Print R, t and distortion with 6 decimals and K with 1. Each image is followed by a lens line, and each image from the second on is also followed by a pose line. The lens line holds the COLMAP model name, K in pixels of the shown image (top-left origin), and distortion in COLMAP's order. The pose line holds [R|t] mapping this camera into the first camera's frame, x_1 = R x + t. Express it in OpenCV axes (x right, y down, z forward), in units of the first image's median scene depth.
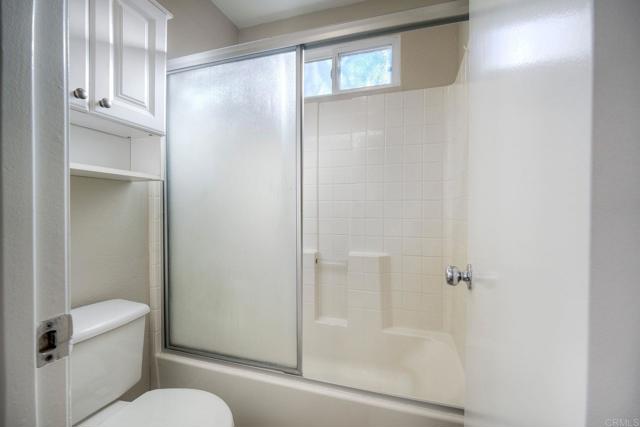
lens RADIAL K [[272.7, 0, 318.7], [0, 272.7, 217.6], [0, 0, 1]] dist [-0.003783, -0.000516]
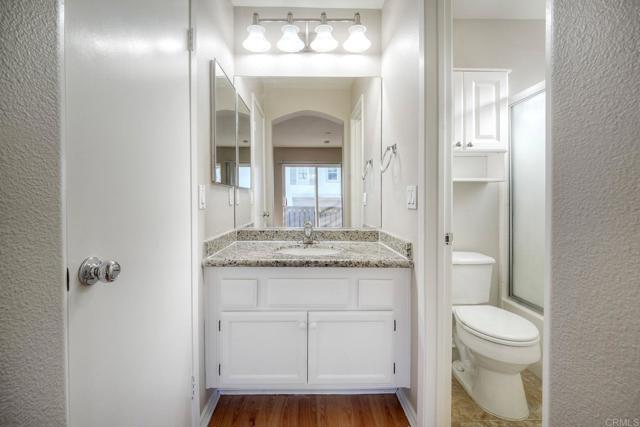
lens RADIAL K [[272.5, 0, 321.7], [0, 272.5, 207.8], [0, 0, 1]] dist [-0.001689, -0.000553]
pose [[0.354141, 0.007515, -0.935162, 0.517224], [-0.000065, 0.999968, 0.008011, -0.003021], [0.935192, -0.002776, 0.354130, -0.529648]]
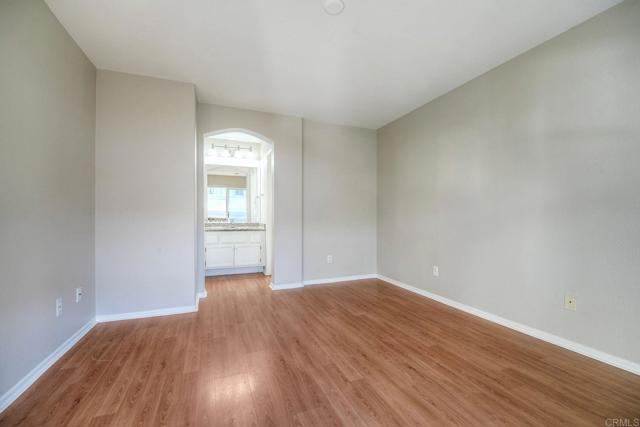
lens RADIAL K [[272.7, 0, 318.7], [0, 272.7, 217.6], [0, 0, 1]] dist [-0.003783, -0.000516]
pose [[0.634963, -0.007502, -0.772506, 3.210847], [-0.003223, 0.999918, -0.012360, 0.111254], [0.772536, 0.010338, 0.634887, -1.727191]]
